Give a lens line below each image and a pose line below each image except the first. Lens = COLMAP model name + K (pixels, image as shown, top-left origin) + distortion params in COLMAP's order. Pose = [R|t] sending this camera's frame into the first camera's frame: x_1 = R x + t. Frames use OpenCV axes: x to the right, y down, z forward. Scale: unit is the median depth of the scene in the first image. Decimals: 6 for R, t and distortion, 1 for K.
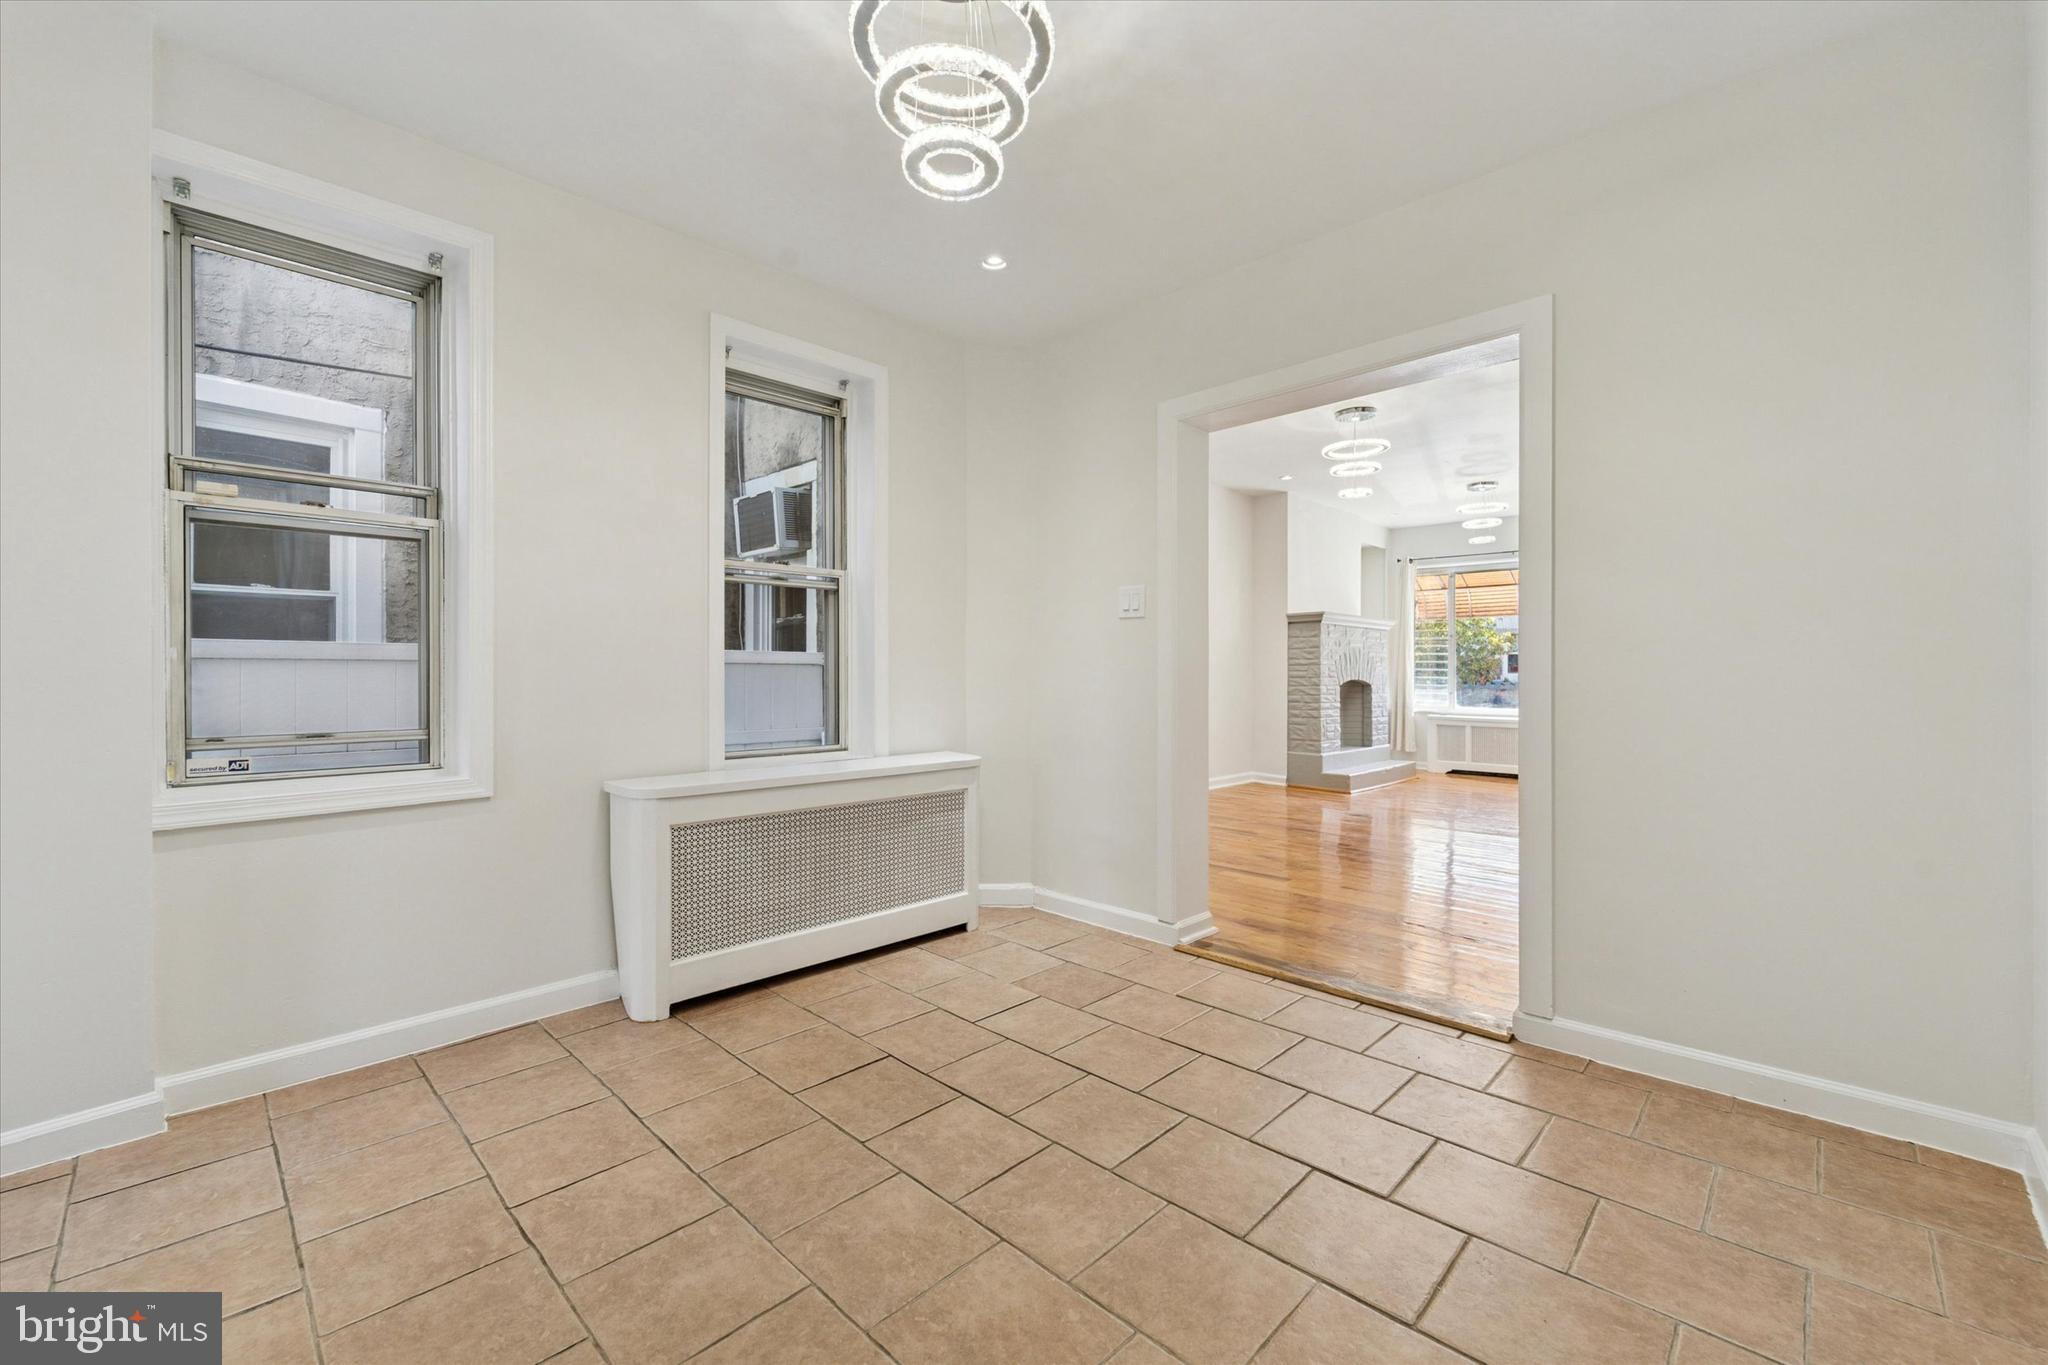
lens RADIAL K [[830.9, 0, 1026.5], [0, 830.9, 681.9], [0, 0, 1]] dist [0.000841, -0.000837]
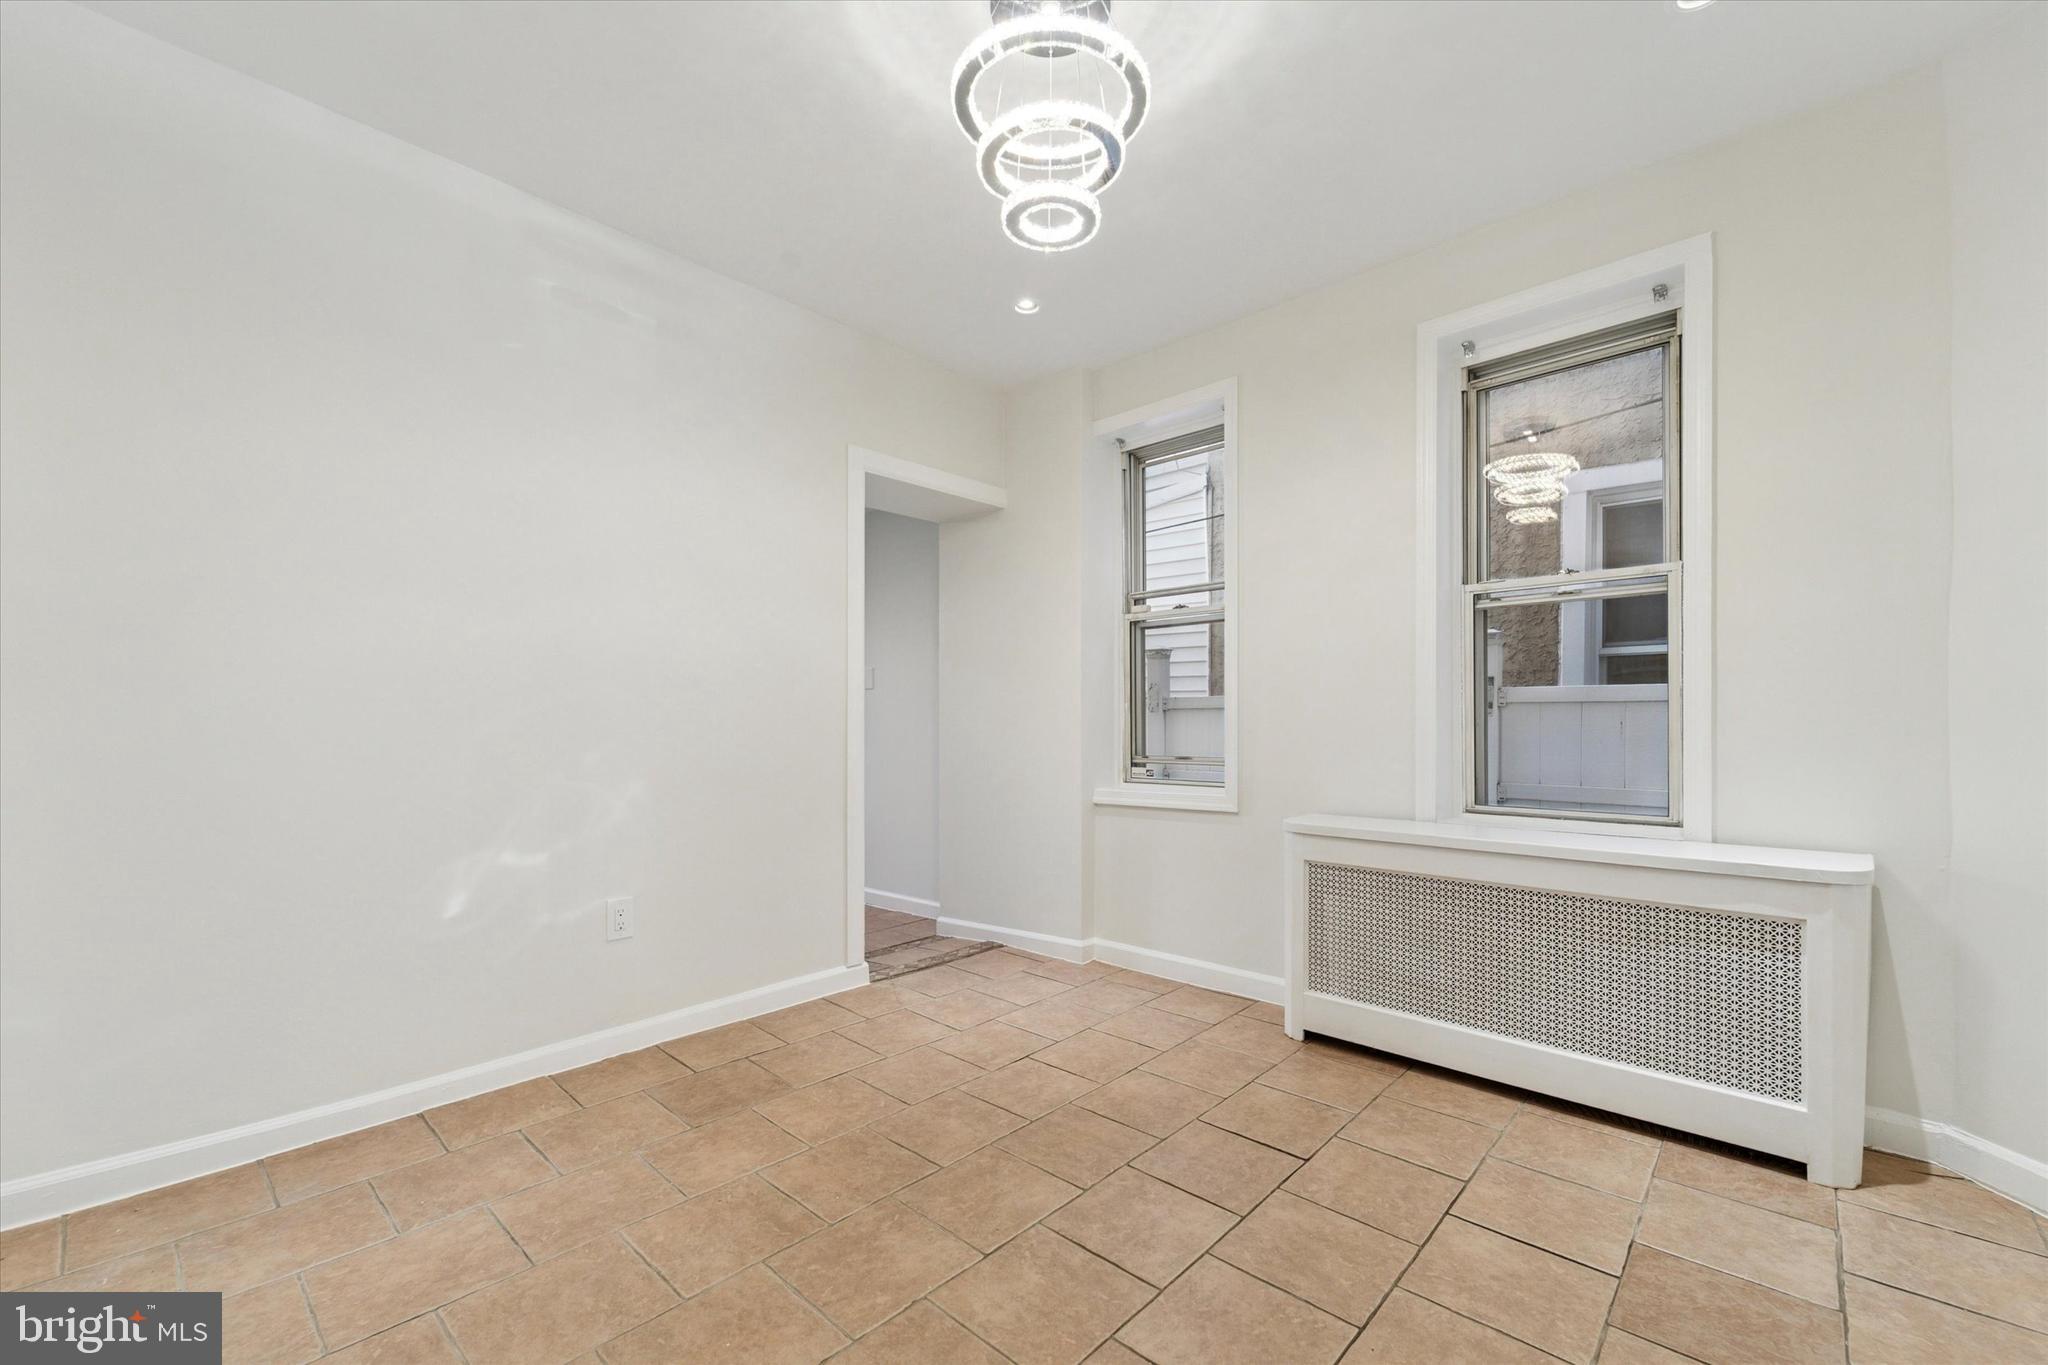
lens RADIAL K [[829.3, 0, 1023.3], [0, 829.3, 727.8], [0, 0, 1]] dist [-0.008725, -0.000160]
pose [[0.016892, 0.005245, -0.999844, 0.621204], [-0.005757, 0.999970, 0.005149, 0.002041], [0.999841, 0.005669, 0.016922, 0.633597]]
